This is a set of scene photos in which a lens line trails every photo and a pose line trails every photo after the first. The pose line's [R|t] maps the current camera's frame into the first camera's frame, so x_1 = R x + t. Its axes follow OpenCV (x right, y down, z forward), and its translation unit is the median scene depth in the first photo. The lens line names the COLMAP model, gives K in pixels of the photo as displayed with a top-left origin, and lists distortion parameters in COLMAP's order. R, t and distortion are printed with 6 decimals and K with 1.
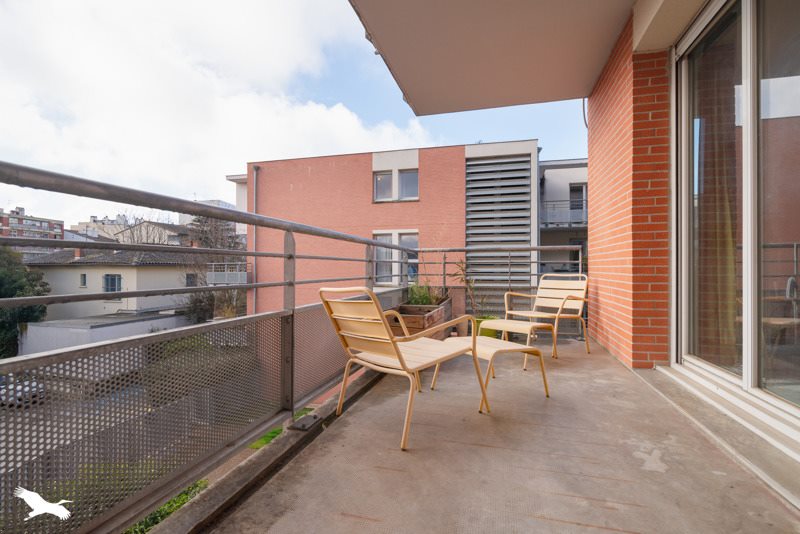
lens RADIAL K [[363.6, 0, 400.0], [0, 363.6, 267.0], [0, 0, 1]] dist [-0.001804, -0.000080]
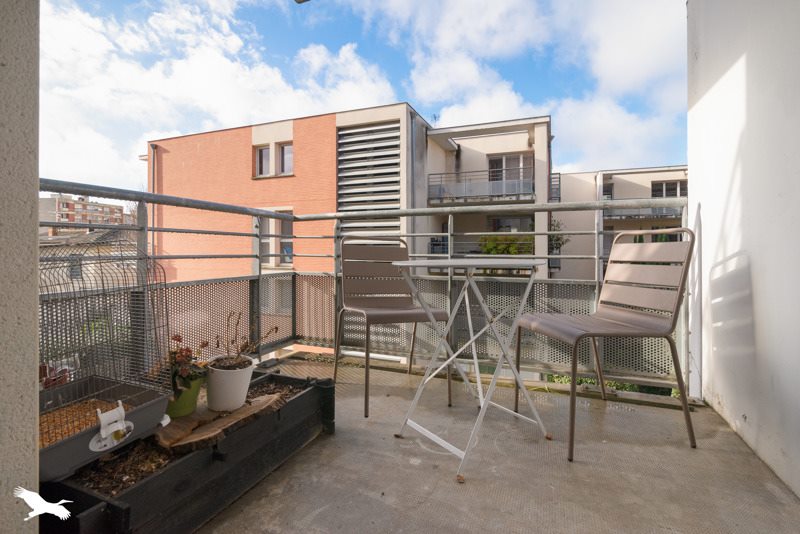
lens RADIAL K [[353.1, 0, 401.0], [0, 353.1, 253.0], [0, 0, 1]] dist [-0.001245, -0.000116]
pose [[0.993252, 0.008024, -0.115696, 0.418004], [-0.006934, 0.999928, 0.009822, 0.005036], [0.115766, -0.008953, 0.993236, 0.128692]]
